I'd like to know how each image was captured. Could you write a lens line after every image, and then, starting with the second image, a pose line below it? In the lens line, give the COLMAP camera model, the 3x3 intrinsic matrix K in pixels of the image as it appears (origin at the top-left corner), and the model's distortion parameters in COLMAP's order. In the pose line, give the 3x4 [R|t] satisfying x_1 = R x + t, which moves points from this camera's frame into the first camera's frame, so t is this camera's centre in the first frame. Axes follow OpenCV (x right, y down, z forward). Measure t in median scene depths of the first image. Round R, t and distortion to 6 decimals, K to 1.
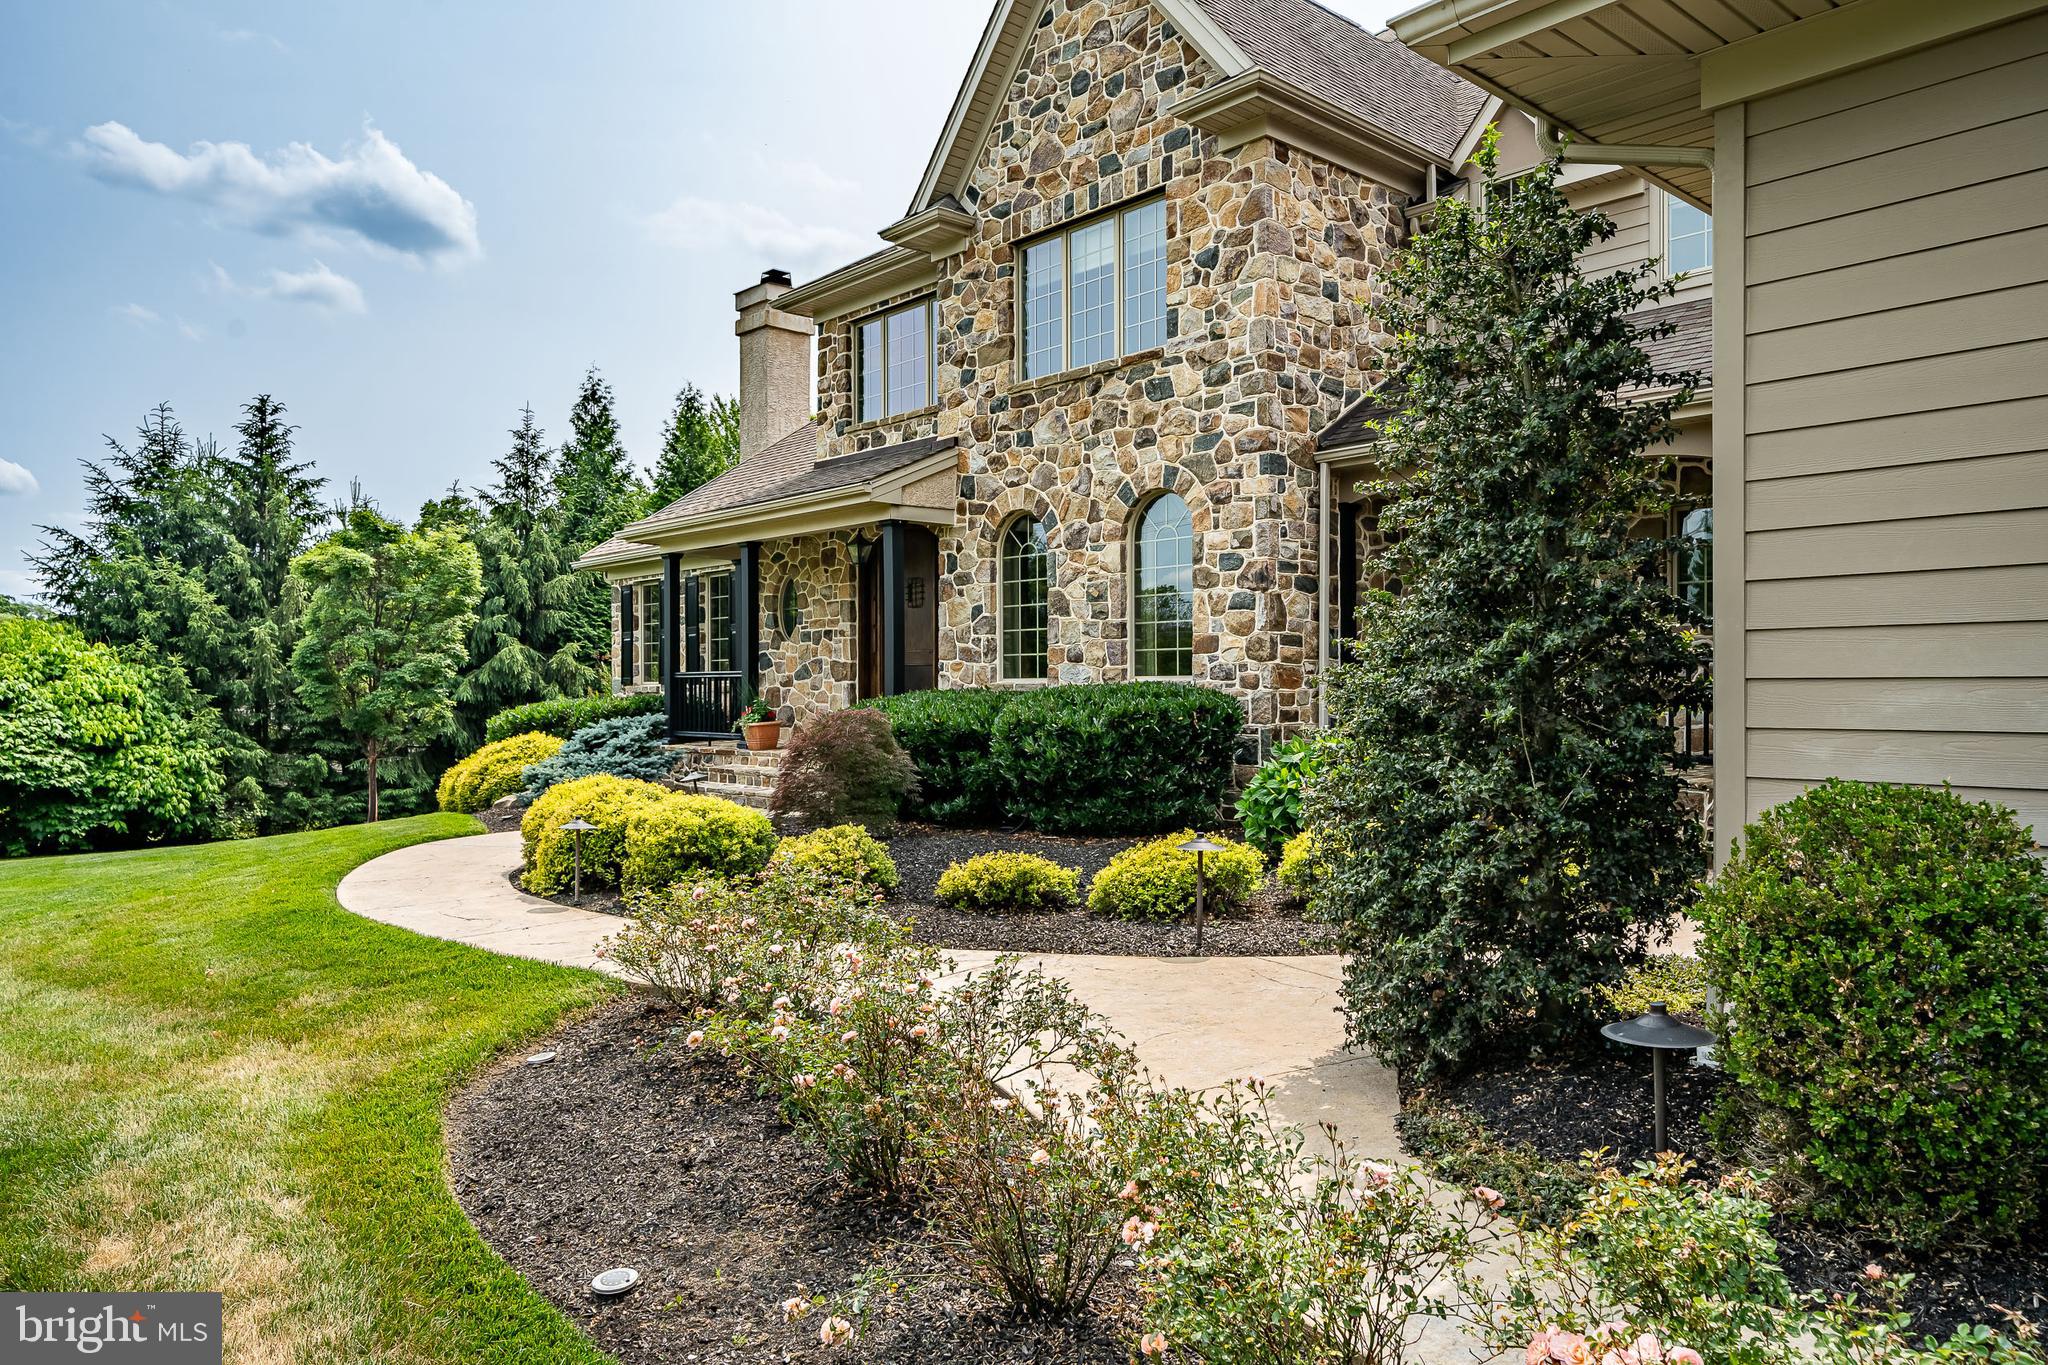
lens RADIAL K [[1386.9, 0, 1013.7], [0, 1386.9, 701.4], [0, 0, 1]] dist [-0.007537, -0.000624]
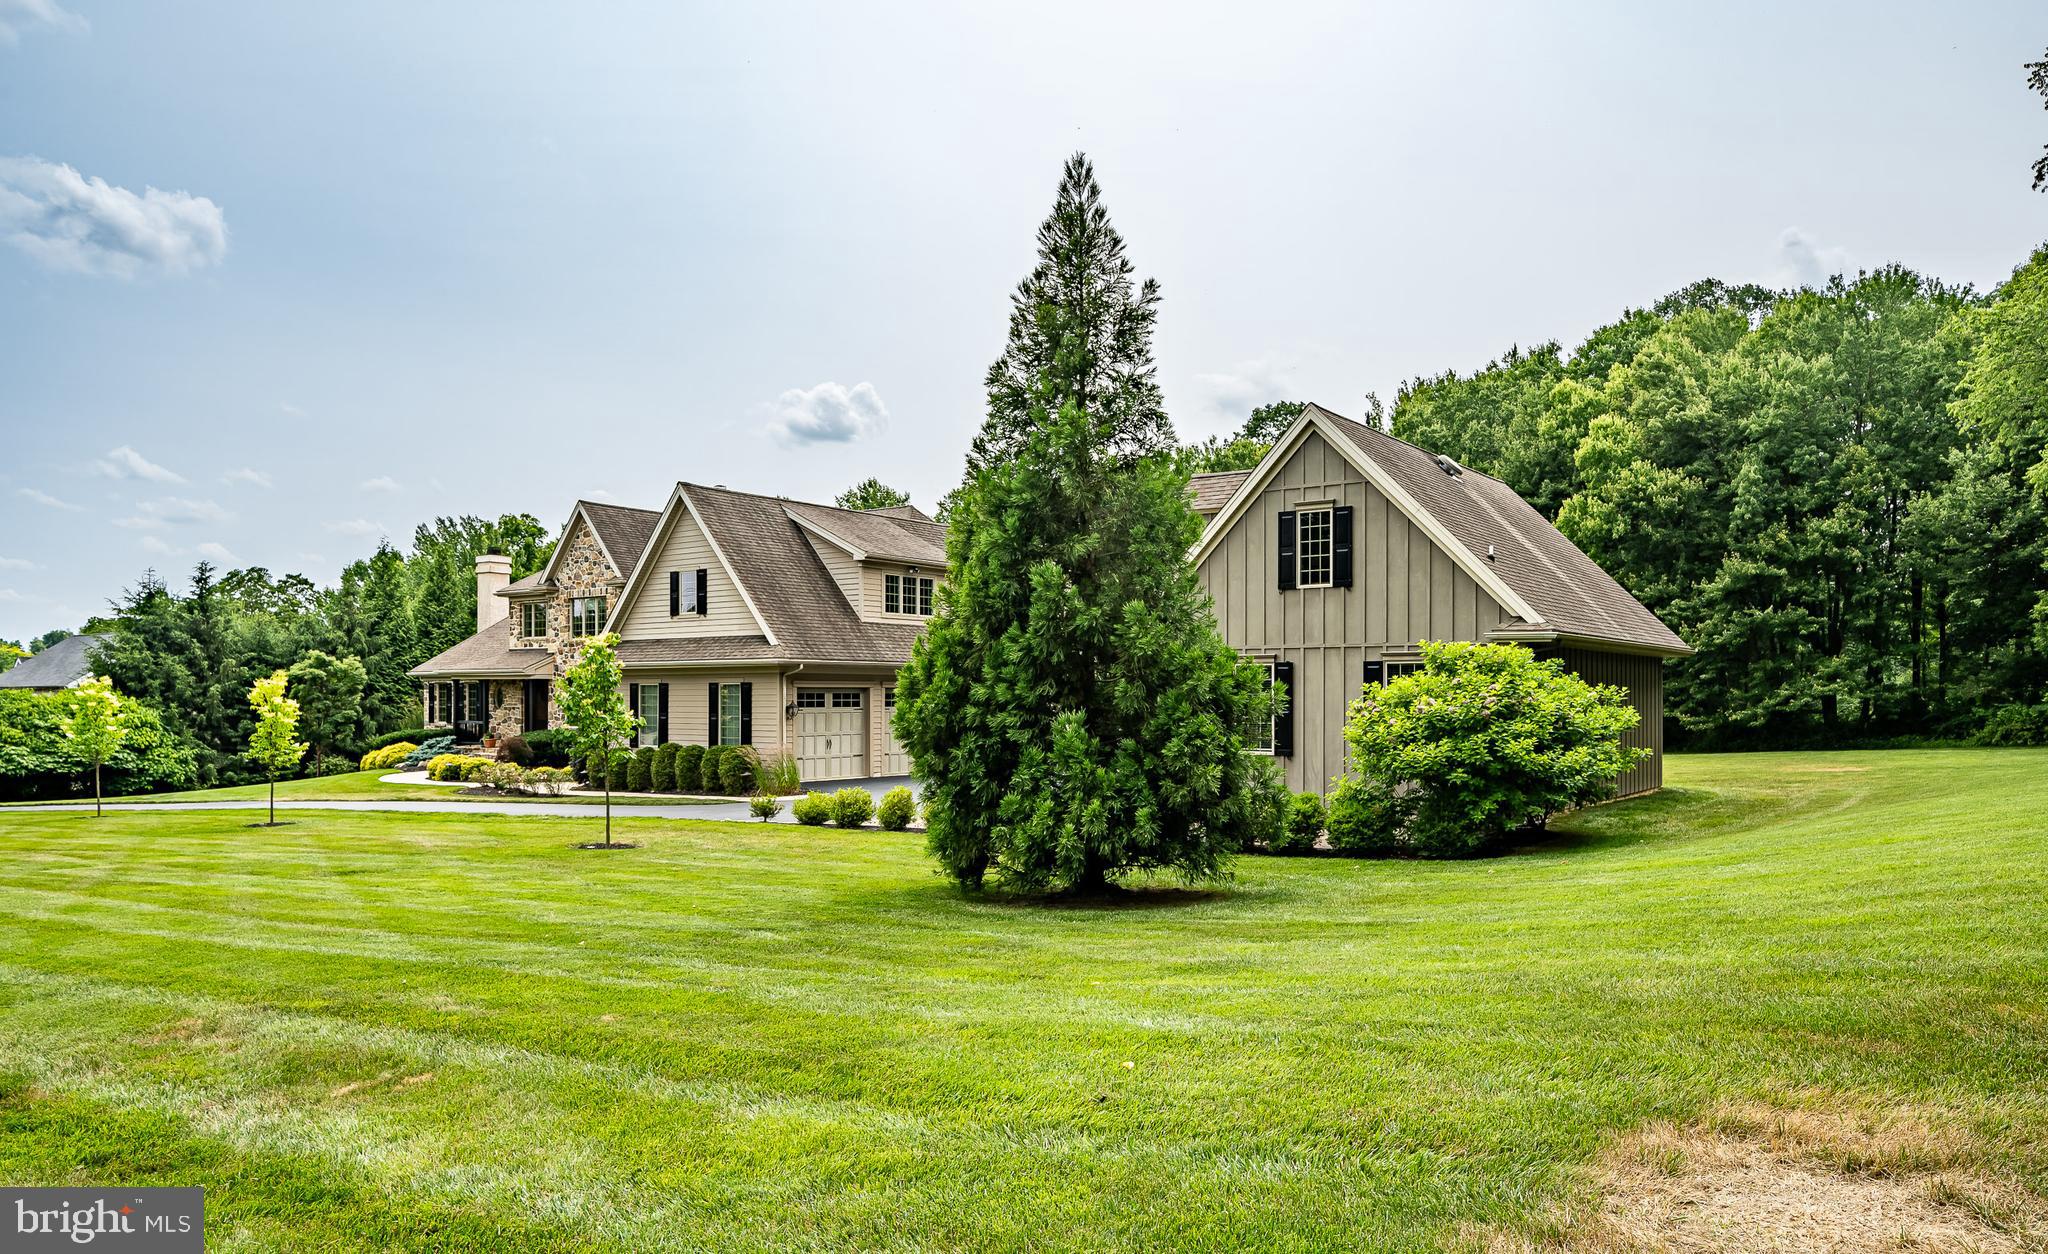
lens RADIAL K [[1372.6, 0, 1032.3], [0, 1372.6, 694.7], [0, 0, 1]] dist [-0.010555, -0.003538]
pose [[0.977632, 0.003211, 0.210300, 0.389624], [-0.001855, 0.999976, -0.006645, -0.070938], [-0.210316, 0.006106, 0.977614, -2.441346]]
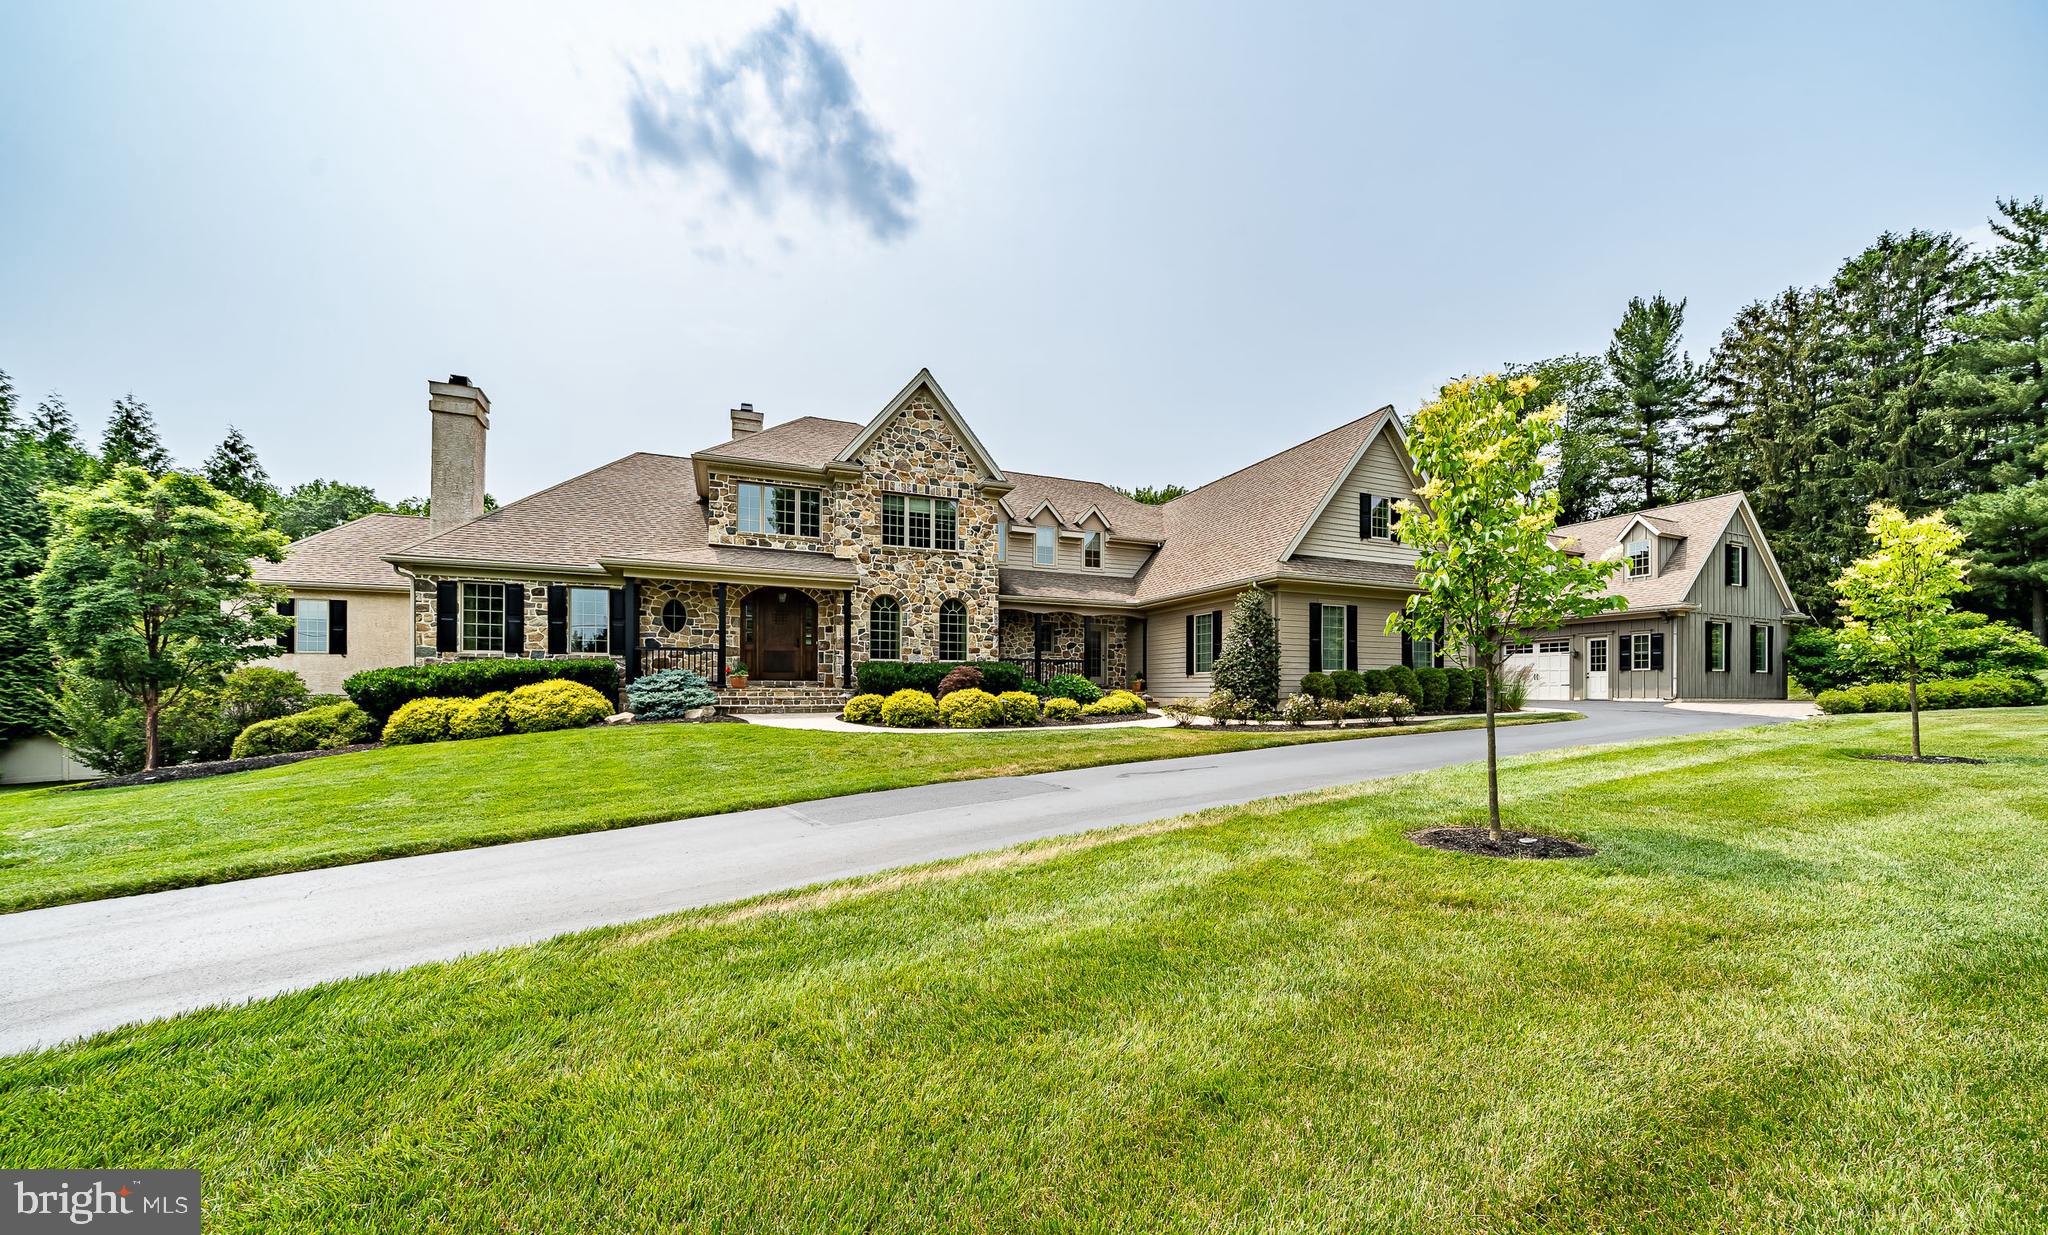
lens RADIAL K [[705.2, 0, 1023.8], [0, 705.2, 693.2], [0, 0, 1]] dist [-0.001157, -0.000013]
pose [[0.324884, 0.000508, 0.945754, -1.121007], [0.003350, 0.999993, -0.001688, 0.049380], [-0.945748, 0.003717, 0.324880, 0.311438]]
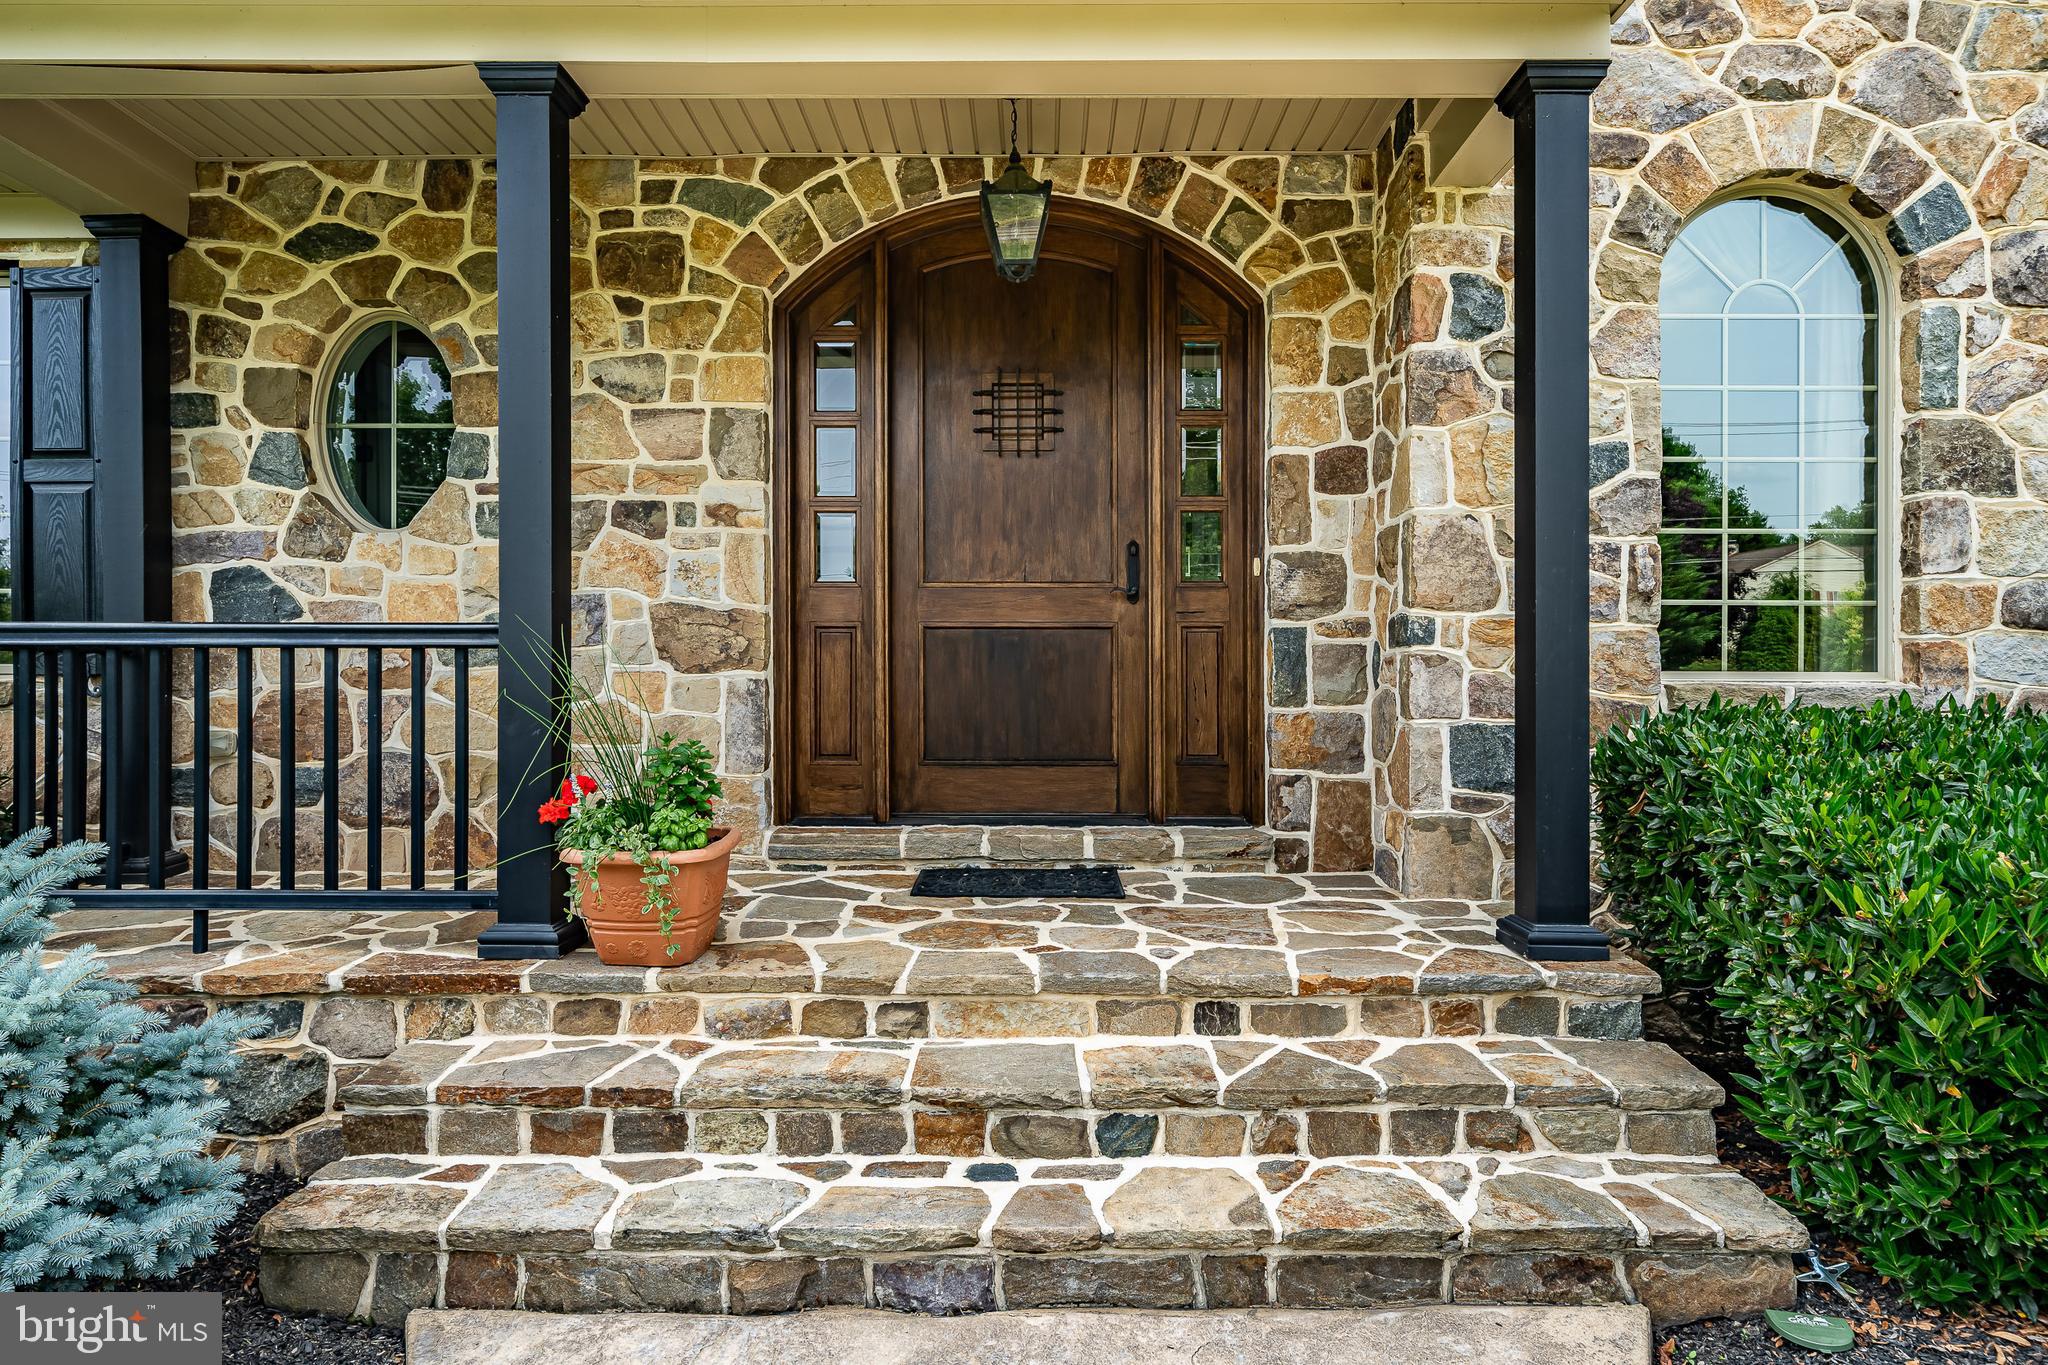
lens RADIAL K [[1173.7, 0, 1020.5], [0, 1173.7, 681.6], [0, 0, 1]] dist [-0.002048, -0.000147]
pose [[0.664463, 0.000342, 0.747321, -0.319879], [0.005053, 0.999975, -0.004951, -0.013178], [-0.747304, 0.007066, 0.664444, 0.913303]]
